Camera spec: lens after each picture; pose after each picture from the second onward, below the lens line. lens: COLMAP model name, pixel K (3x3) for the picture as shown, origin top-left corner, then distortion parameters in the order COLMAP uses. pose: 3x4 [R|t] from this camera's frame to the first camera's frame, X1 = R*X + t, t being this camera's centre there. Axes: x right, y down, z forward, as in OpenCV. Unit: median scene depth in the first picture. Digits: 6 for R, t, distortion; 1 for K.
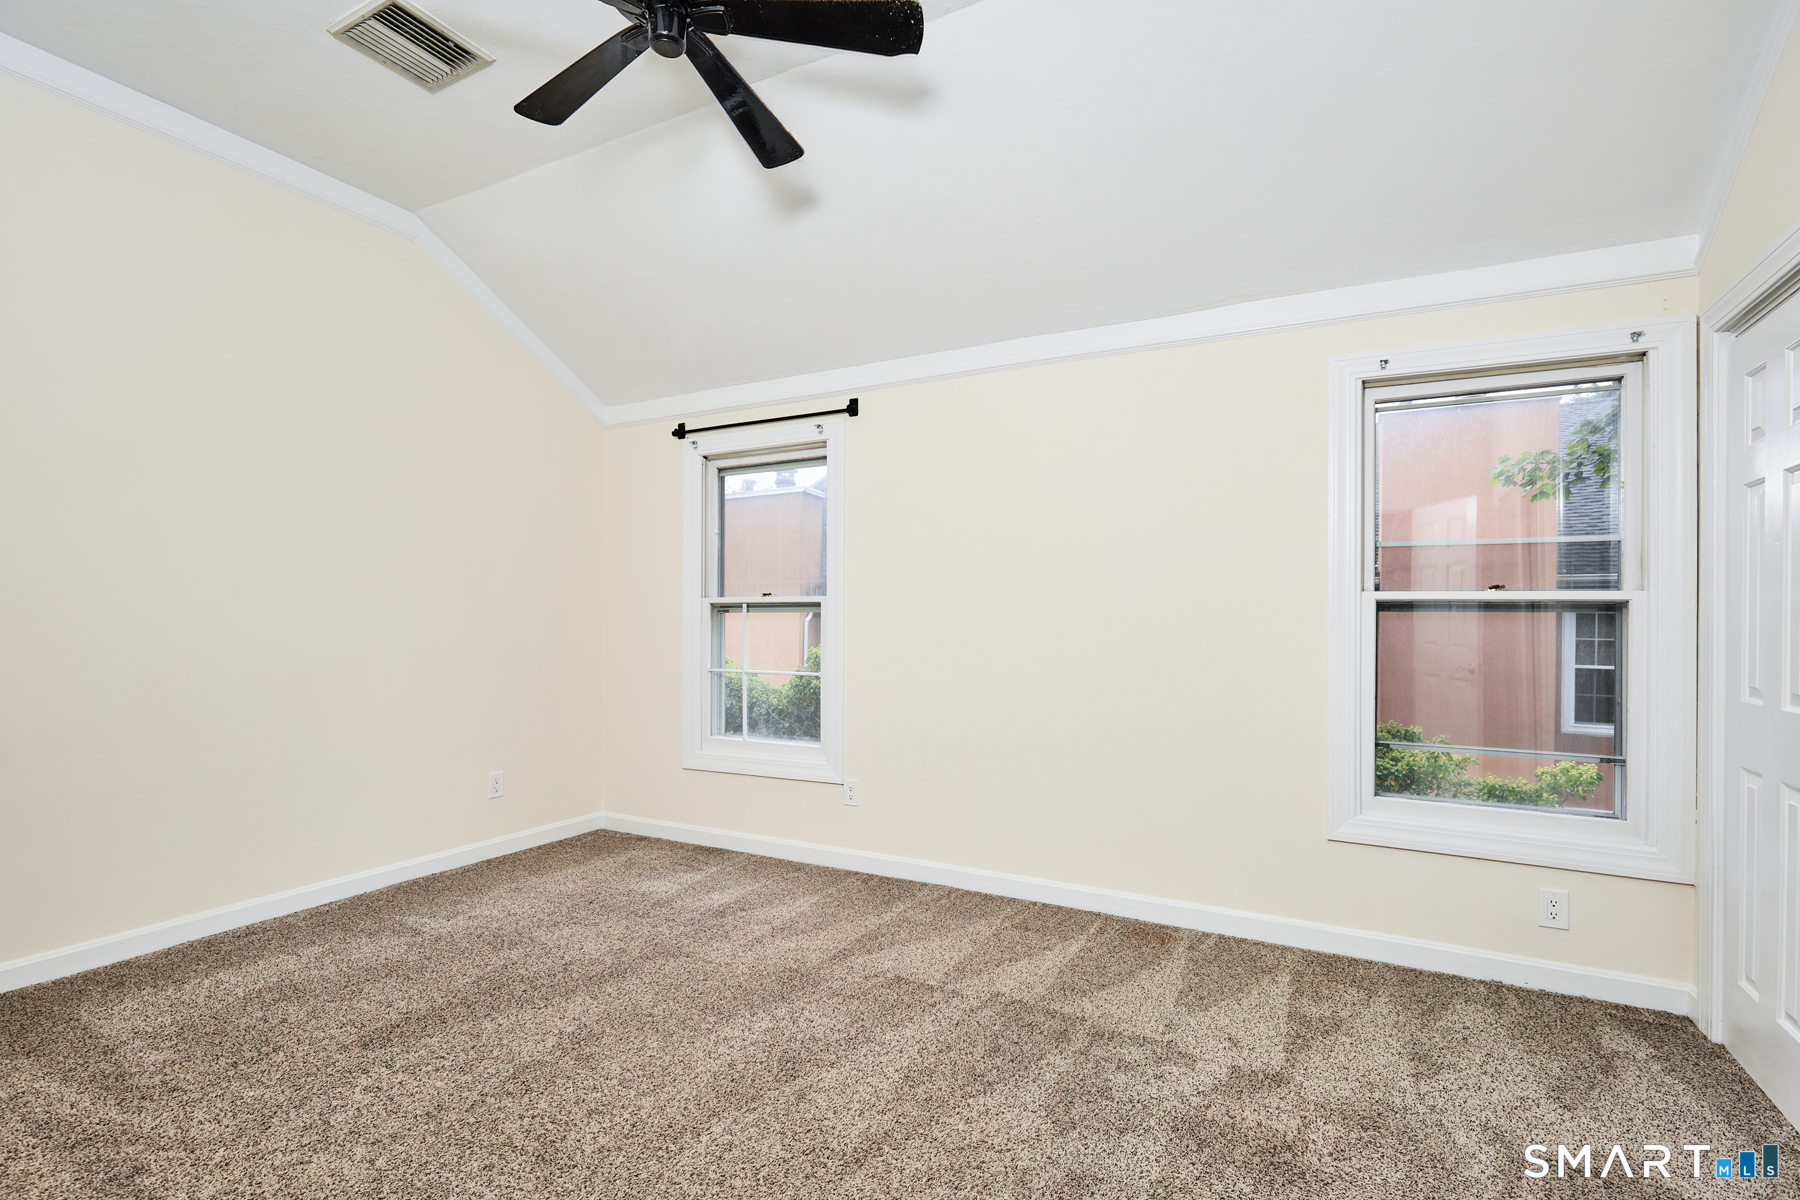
lens RADIAL K [[840.8, 0, 900.0], [0, 840.8, 627.8], [0, 0, 1]] dist [-0.000361, 0.000007]
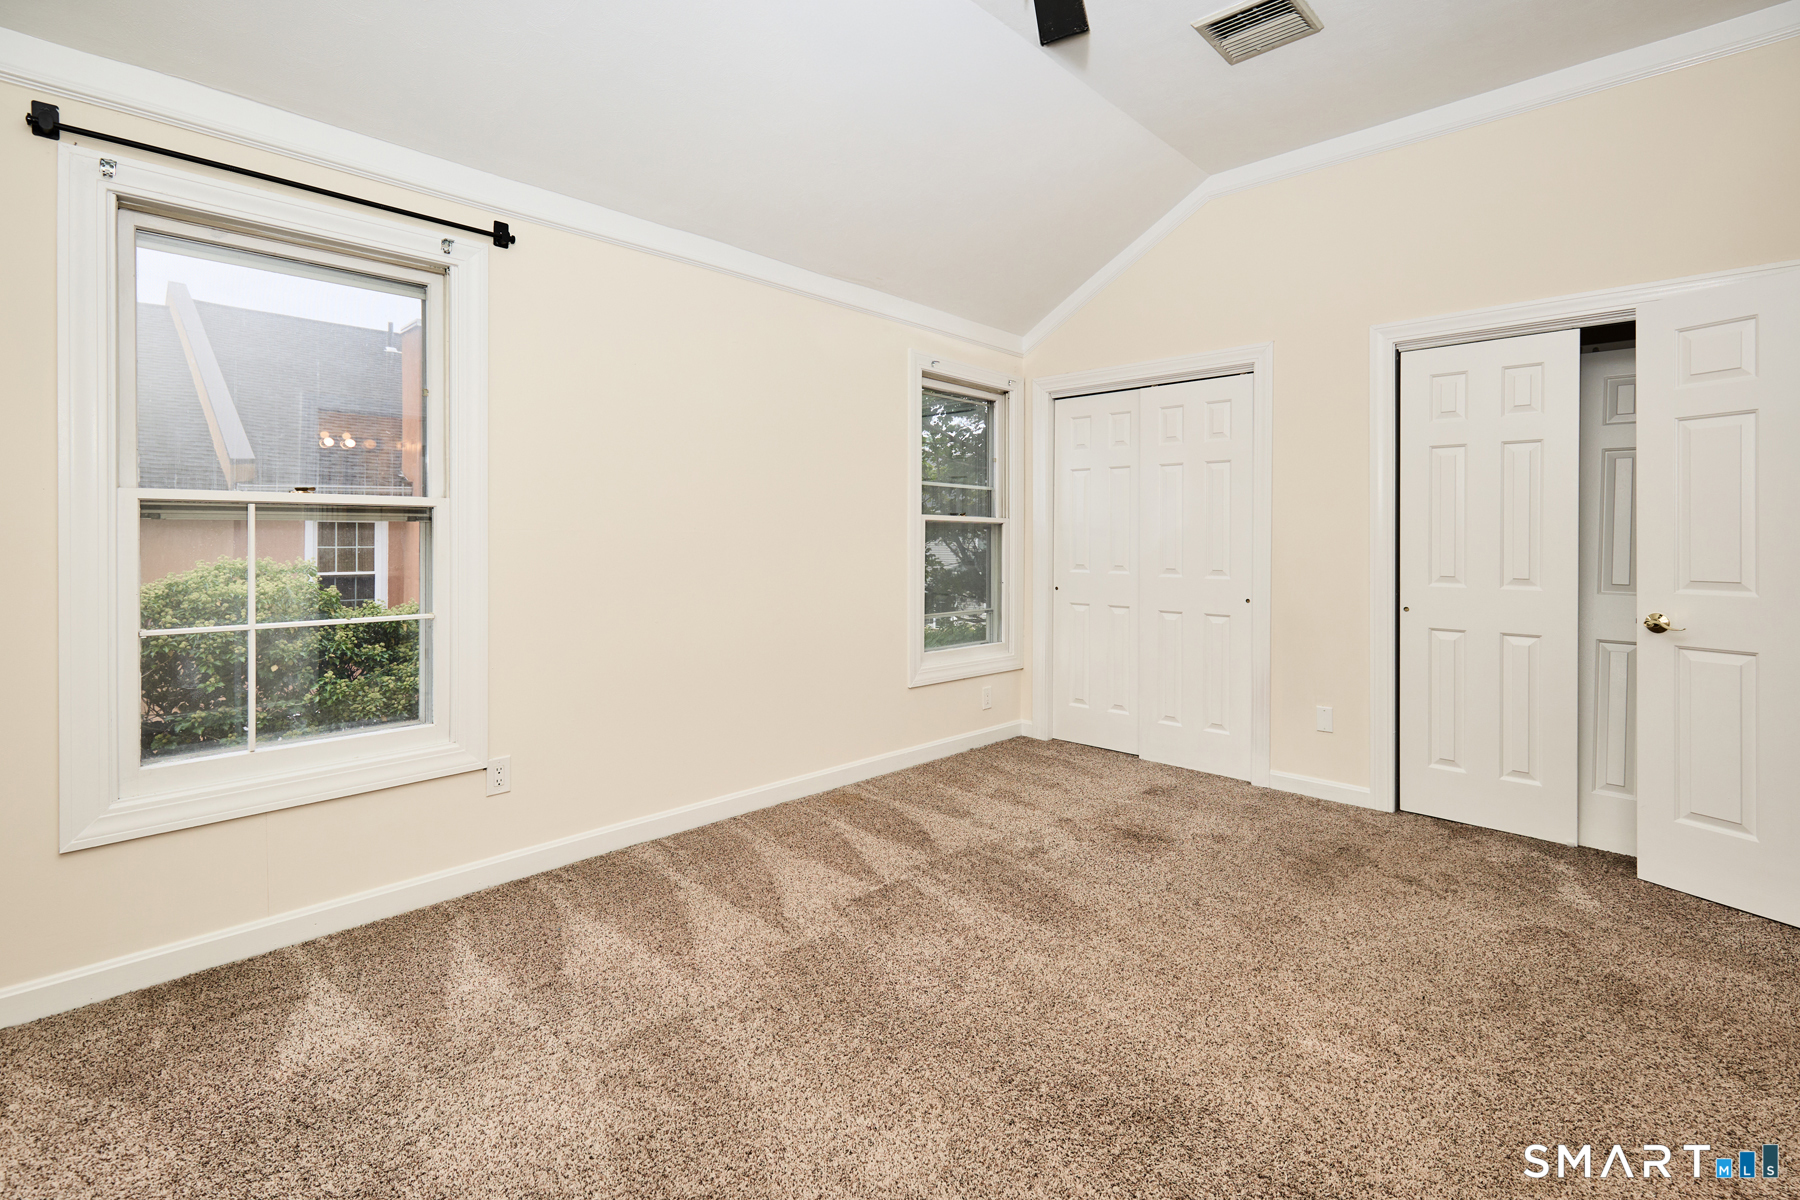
lens RADIAL K [[835.7, 0, 900.2], [0, 835.7, 548.6], [0, 0, 1]] dist [0.000787, -0.000401]
pose [[0.264978, -0.022336, 0.963996, -0.700481], [0.000797, 0.999736, 0.022946, -0.014331], [-0.964254, -0.005312, 0.264925, 0.523417]]
